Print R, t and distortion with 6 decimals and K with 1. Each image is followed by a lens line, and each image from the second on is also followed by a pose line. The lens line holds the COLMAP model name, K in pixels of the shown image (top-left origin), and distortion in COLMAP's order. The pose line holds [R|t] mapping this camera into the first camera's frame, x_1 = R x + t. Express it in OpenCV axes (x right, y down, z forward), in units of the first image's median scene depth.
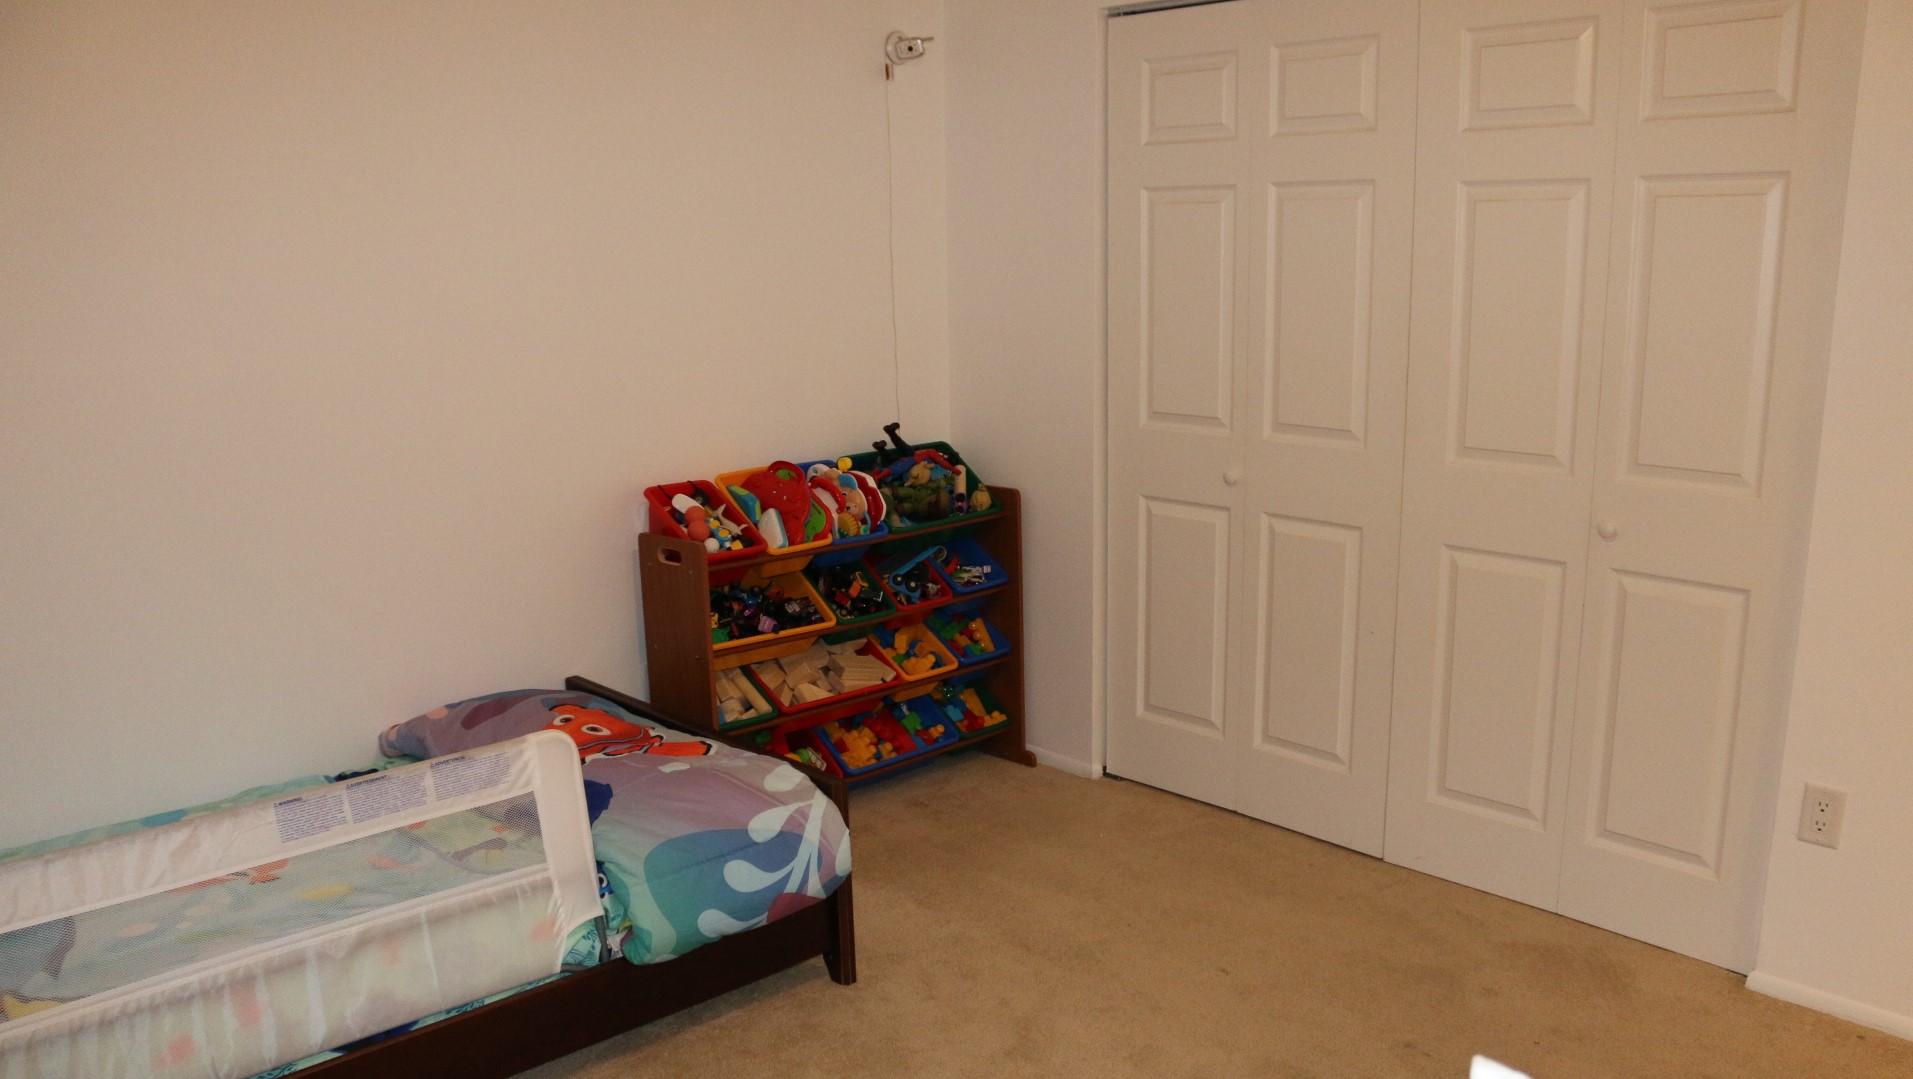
lens RADIAL K [[1671.0, 0, 956.5], [0, 1671.0, 539.5], [0, 0, 1]] dist [-0.044243, 0.003819]
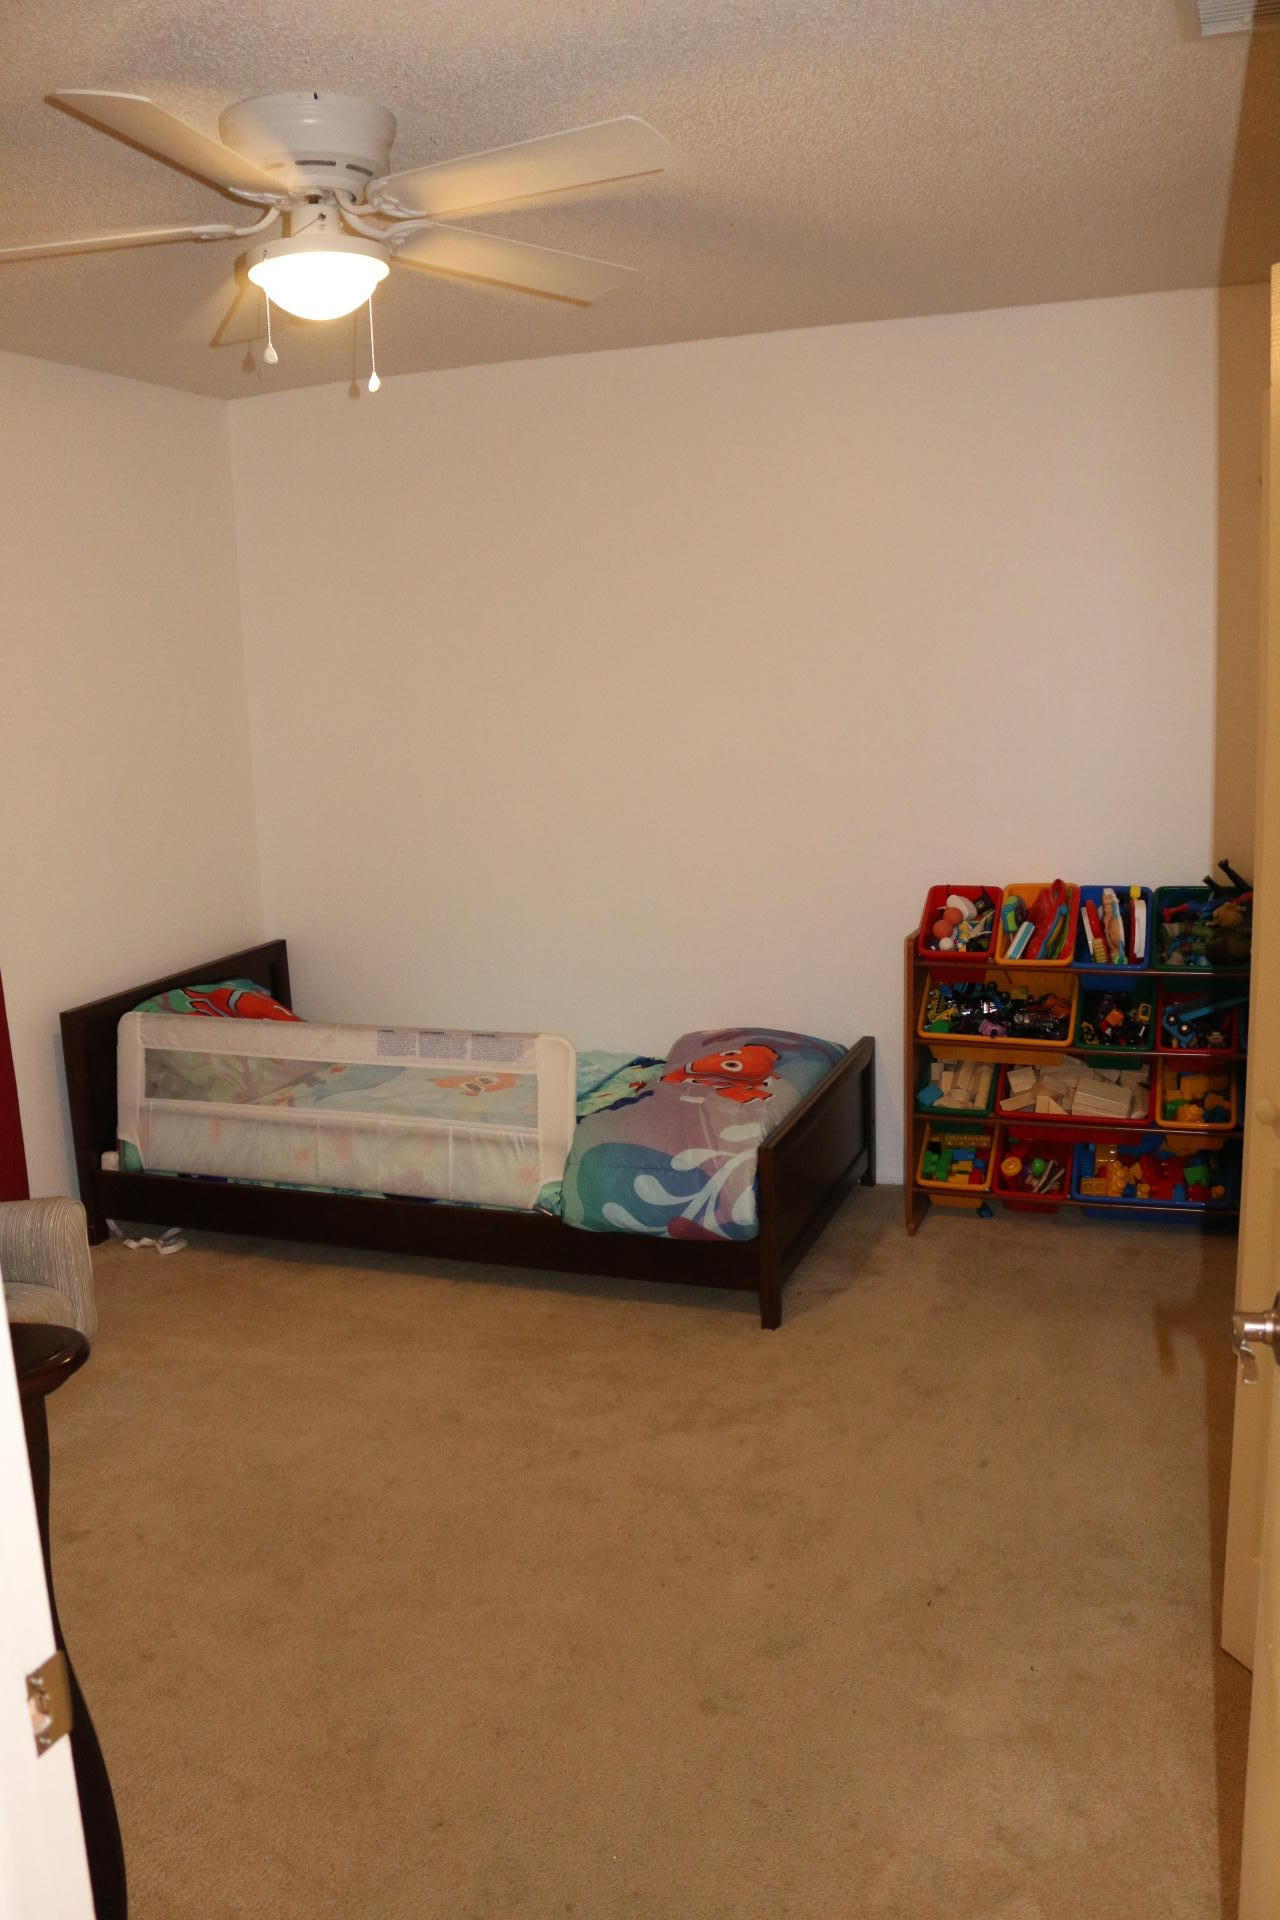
lens RADIAL K [[1568.3, 0, 640.0], [0, 1568.3, 960.0], [0, 0, 1]] dist [-0.135404, 0.068238]
pose [[0.449992, 0.162891, -0.878051, 0.821391], [-0.144154, 0.983579, 0.108590, -0.084879], [0.881321, 0.077710, 0.466085, 0.429206]]
